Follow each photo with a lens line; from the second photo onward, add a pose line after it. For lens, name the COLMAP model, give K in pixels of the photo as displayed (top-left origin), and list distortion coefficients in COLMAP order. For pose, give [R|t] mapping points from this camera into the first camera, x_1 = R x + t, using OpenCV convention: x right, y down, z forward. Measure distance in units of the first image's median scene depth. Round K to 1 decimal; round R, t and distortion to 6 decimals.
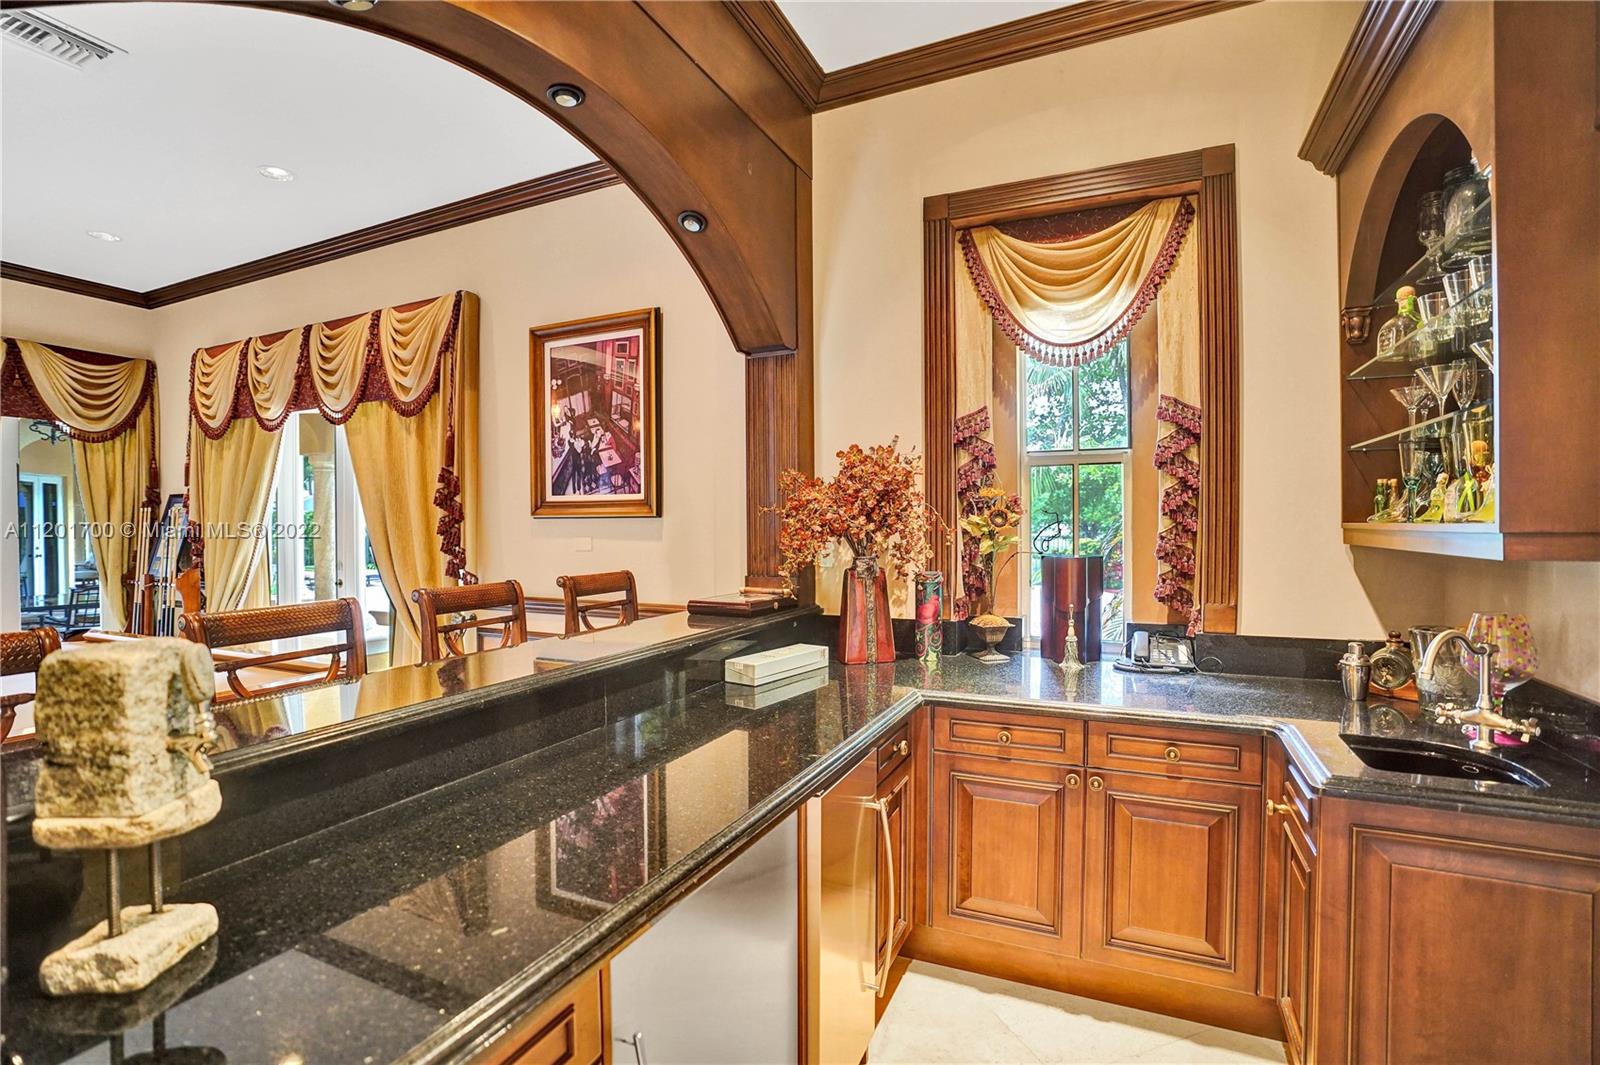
lens RADIAL K [[739.4, 0, 804.3], [0, 739.4, 533.4], [0, 0, 1]] dist [-0.062829, 0.019742]
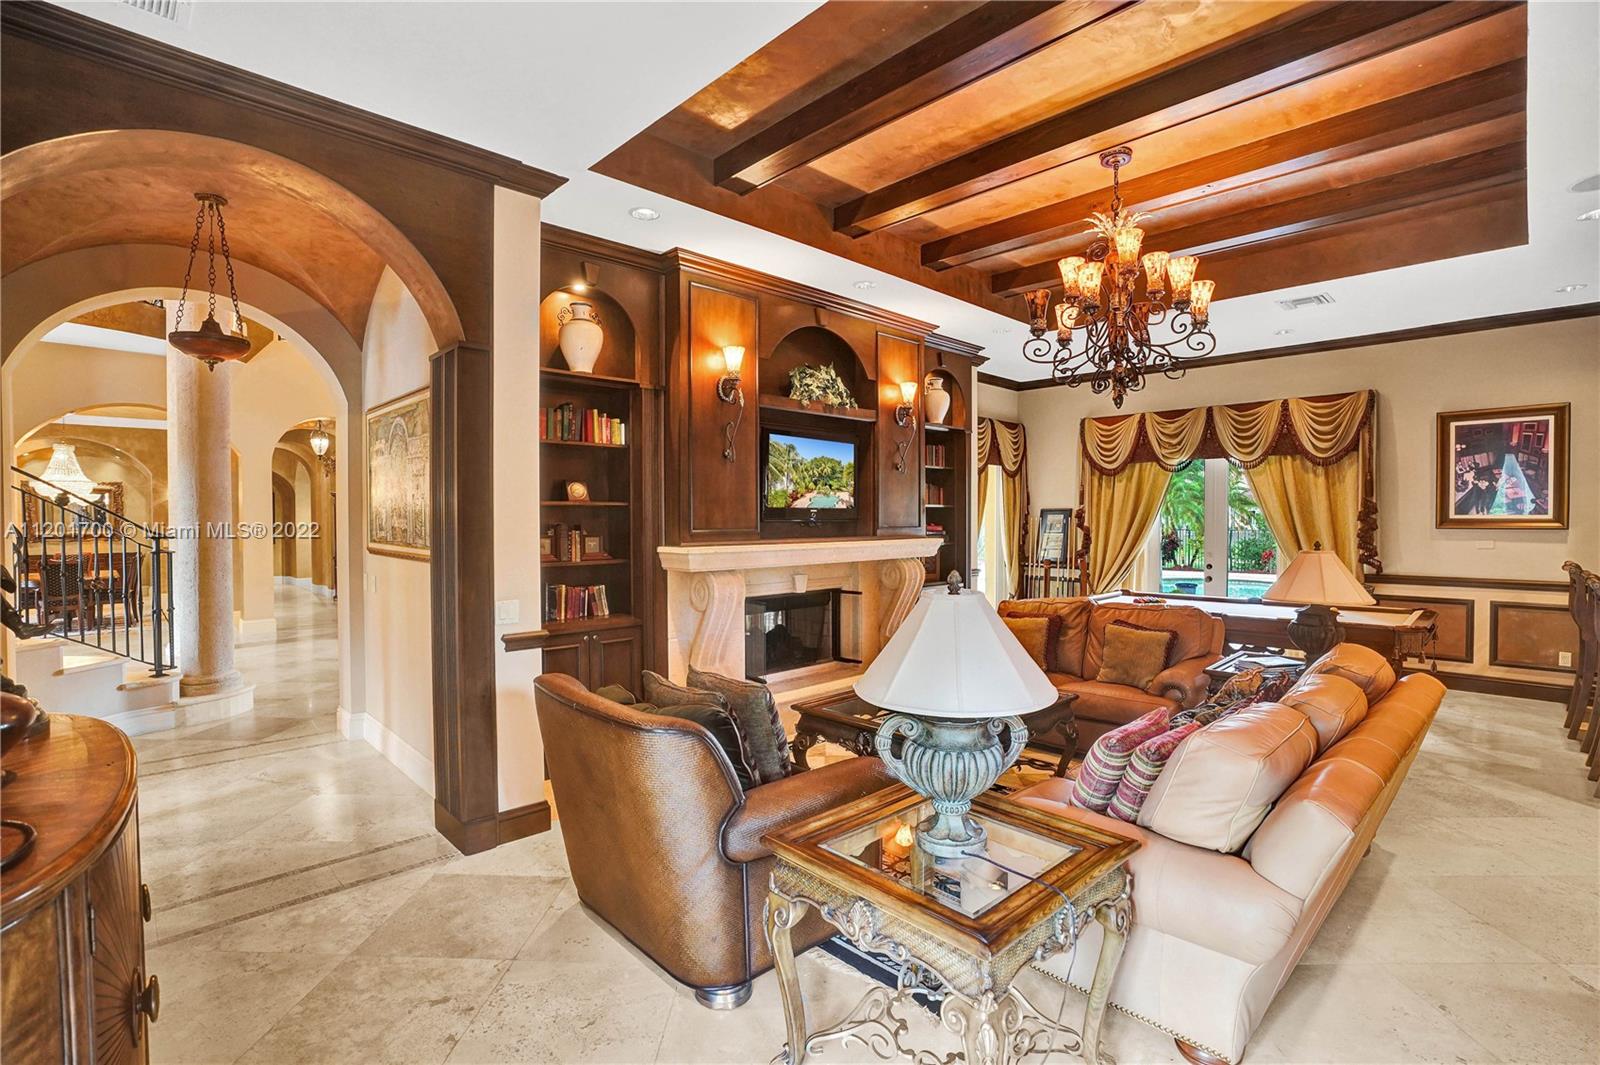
lens RADIAL K [[739.4, 0, 804.3], [0, 739.4, 533.4], [0, 0, 1]] dist [-0.062829, 0.019742]
pose [[0.929849, 0.009891, -0.367807, -1.119604], [-0.006930, 0.999932, 0.009370, -0.014554], [0.367875, -0.006164, 0.929855, -1.033532]]
